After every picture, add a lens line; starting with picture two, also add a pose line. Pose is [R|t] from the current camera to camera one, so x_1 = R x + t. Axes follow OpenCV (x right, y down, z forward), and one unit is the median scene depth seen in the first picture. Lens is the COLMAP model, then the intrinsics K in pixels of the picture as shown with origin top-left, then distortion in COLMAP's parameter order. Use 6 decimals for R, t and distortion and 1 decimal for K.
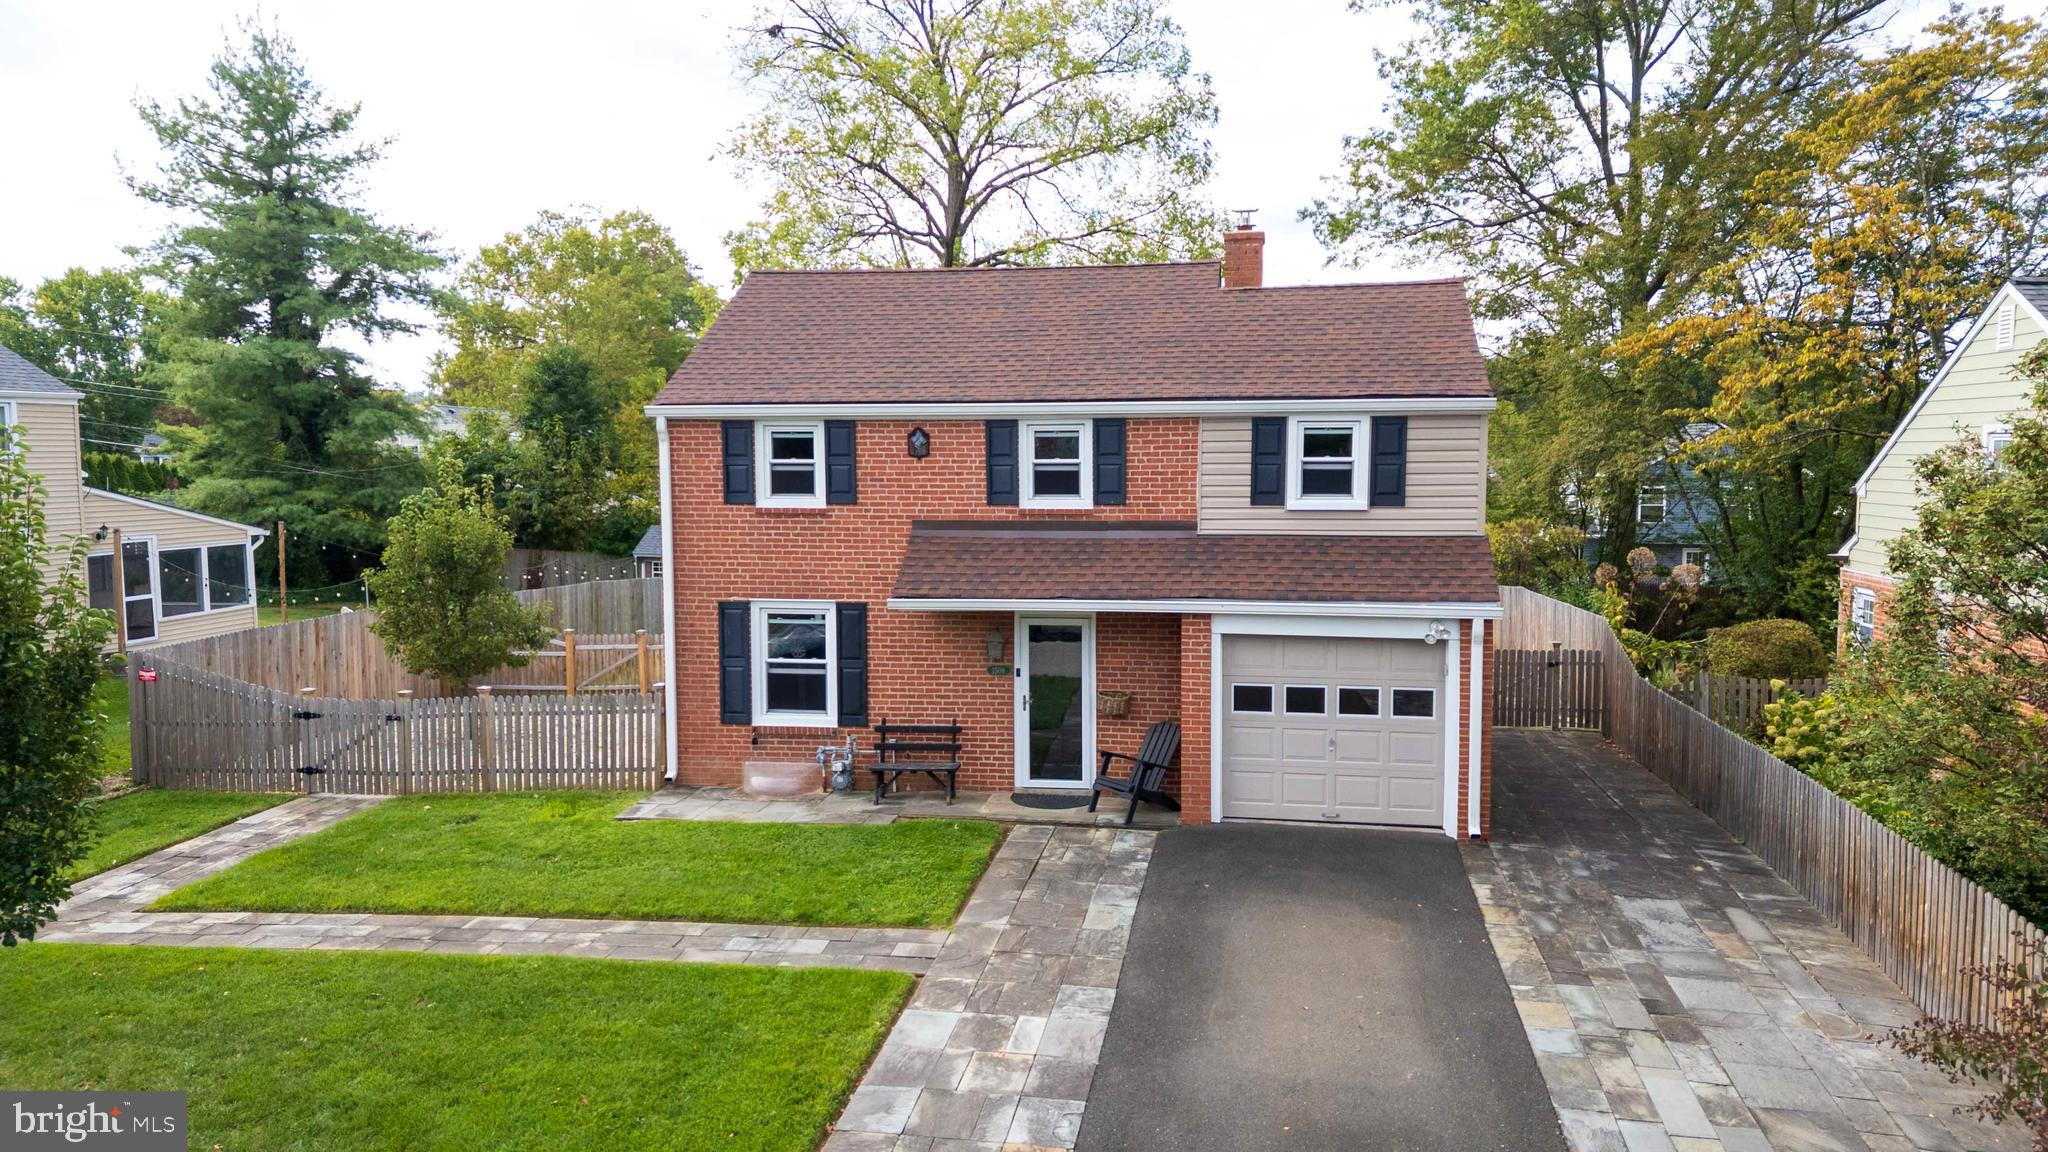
lens RADIAL K [[1429.4, 0, 1024.0], [0, 1429.4, 576.0], [0, 0, 1]] dist [0.111559, -0.162116]
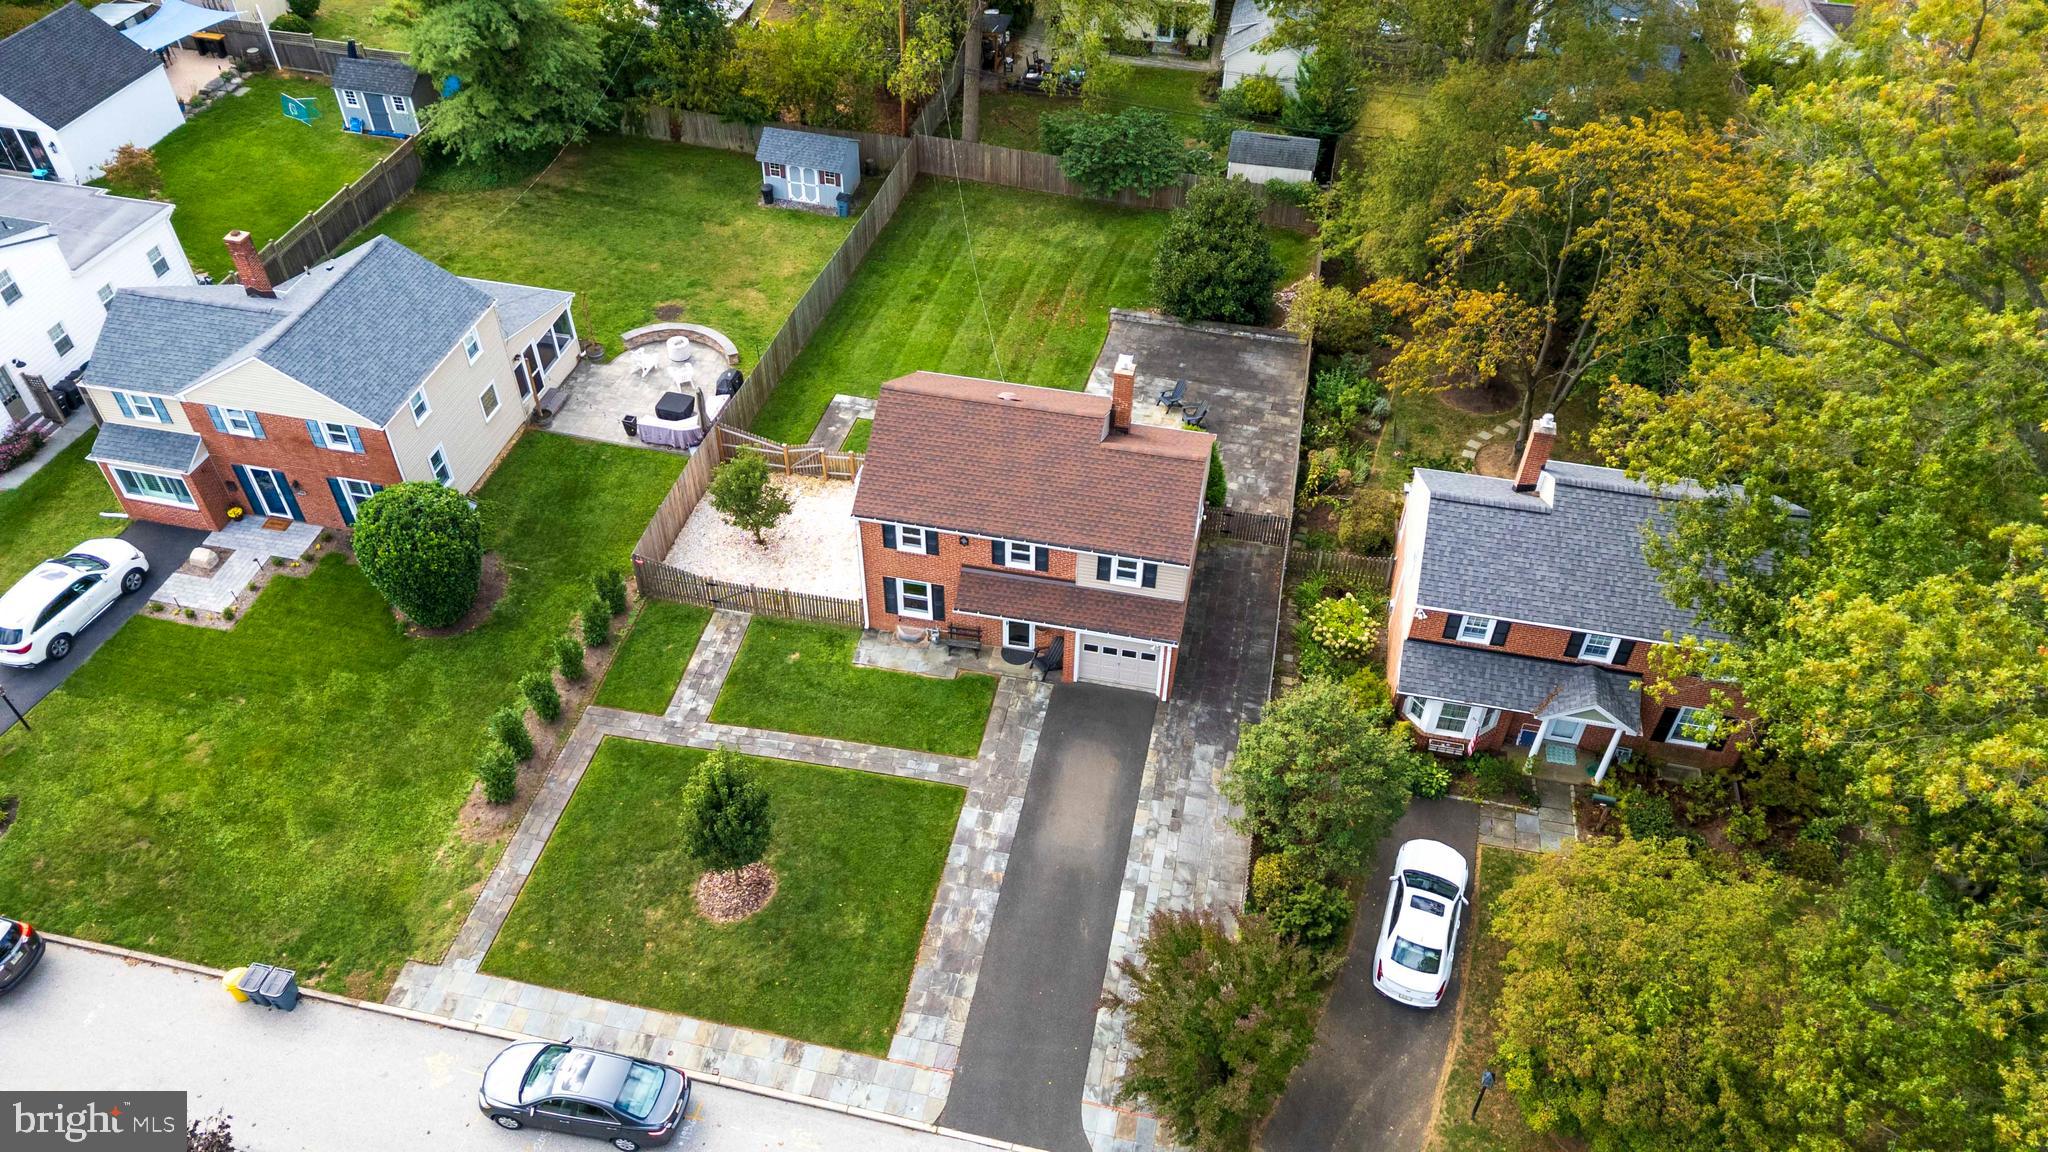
lens RADIAL K [[1429.4, 0, 1024.0], [0, 1429.4, 576.0], [0, 0, 1]] dist [0.111559, -0.162116]
pose [[0.999222, 0.035150, -0.017909, 0.073951], [-0.016469, 0.784201, 0.620289, -1.567900], [0.035847, -0.619511, 0.784169, -0.942509]]
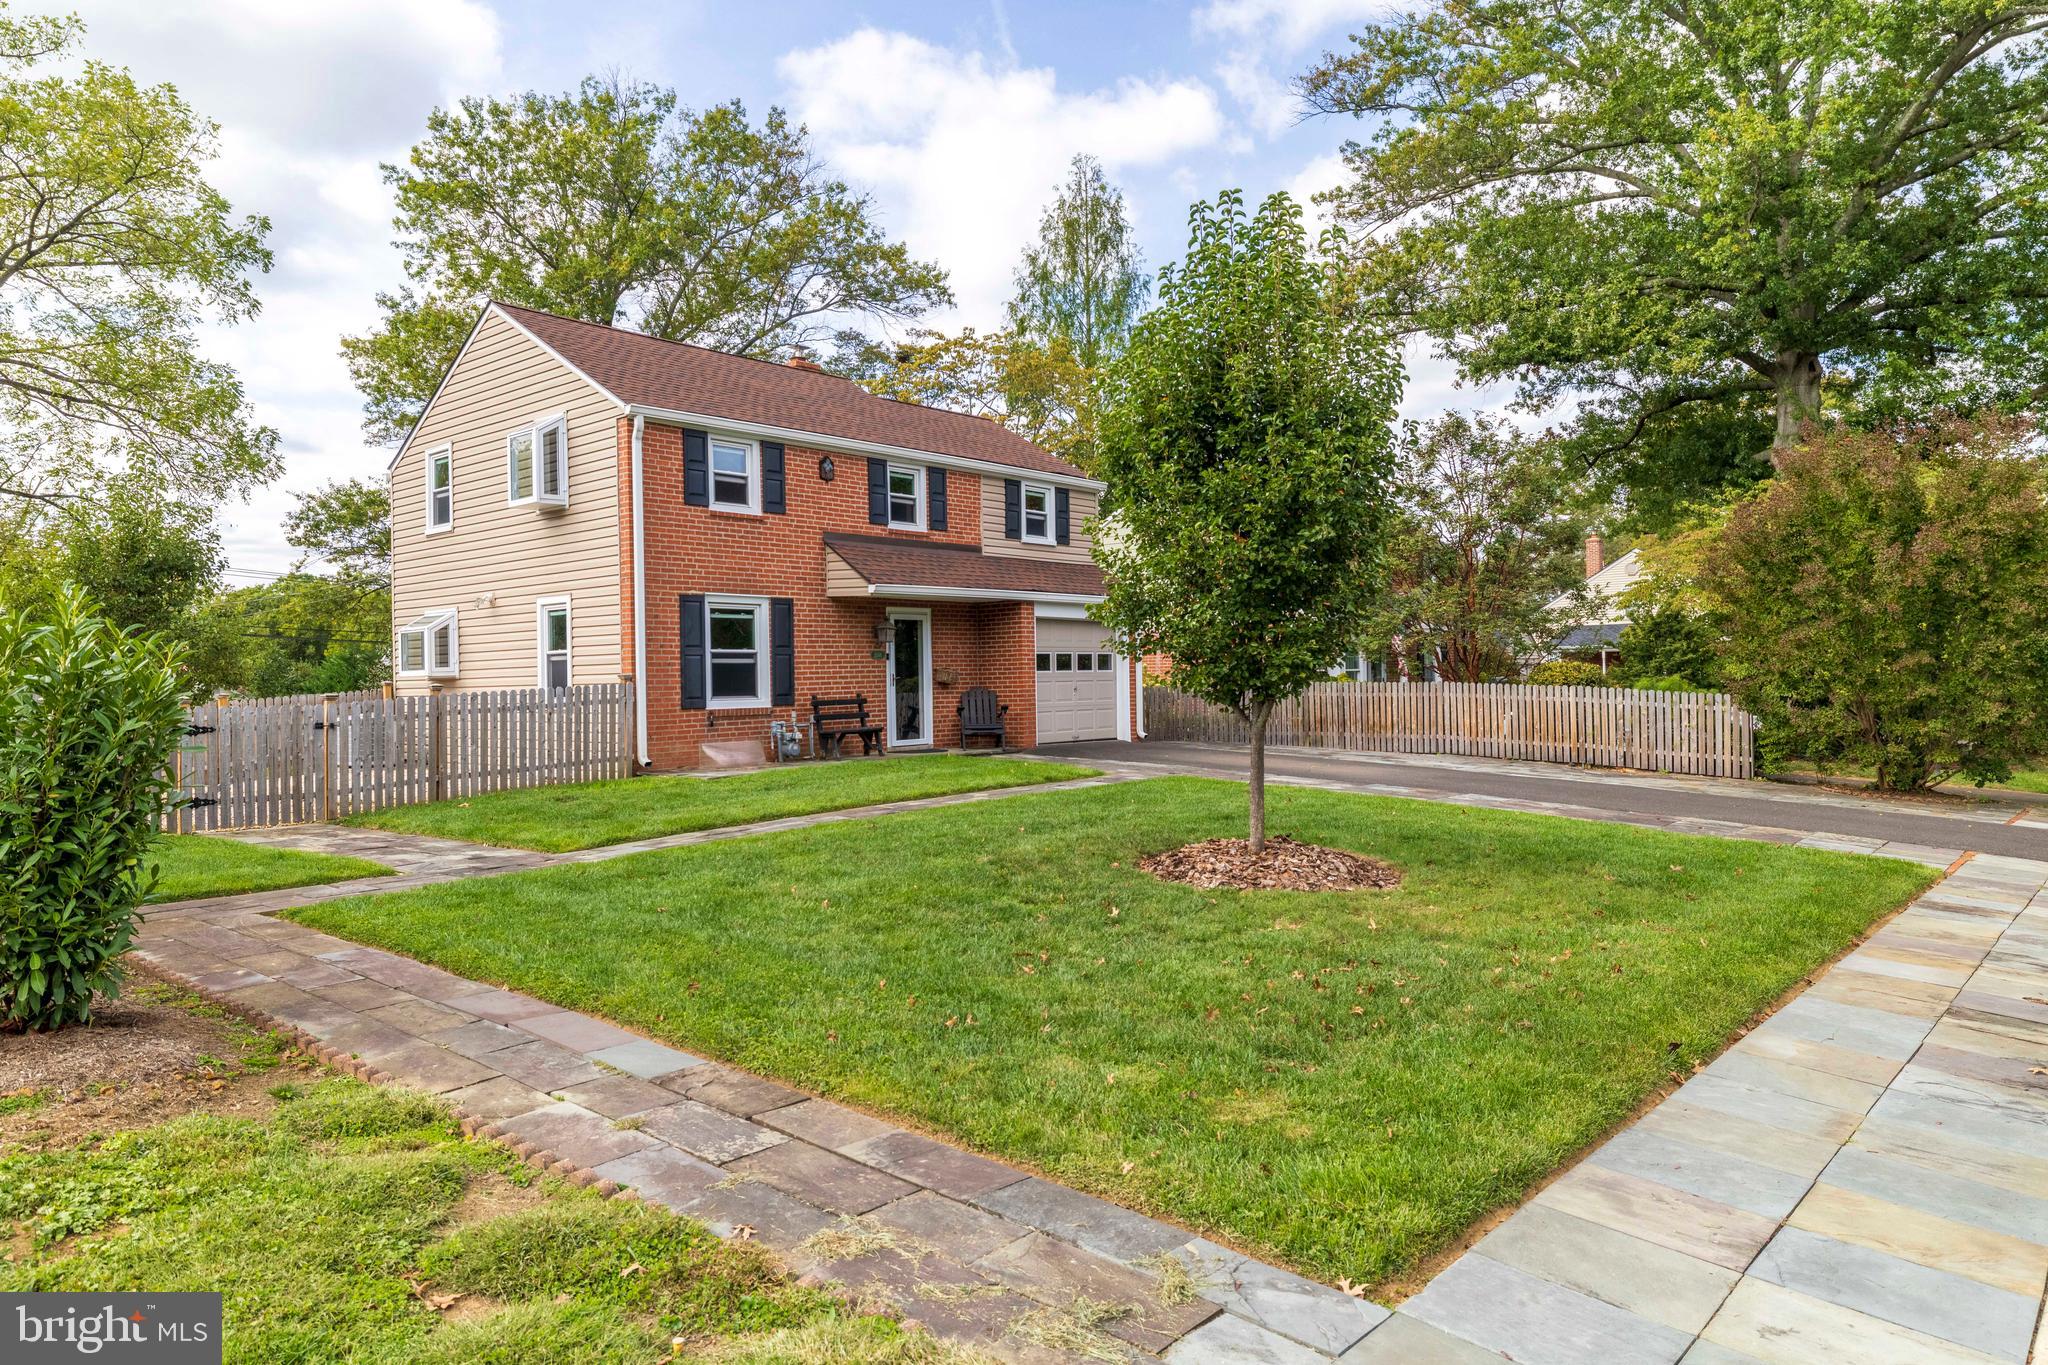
lens RADIAL K [[1301.8, 0, 1024.0], [0, 1301.8, 682.5], [0, 0, 1]] dist [0.000741, -0.000005]
pose [[0.523365, -0.005297, 0.852092, -0.949148], [0.093636, 0.994282, -0.051331, 0.164620], [-0.846948, 0.106651, 0.520868, 0.296366]]
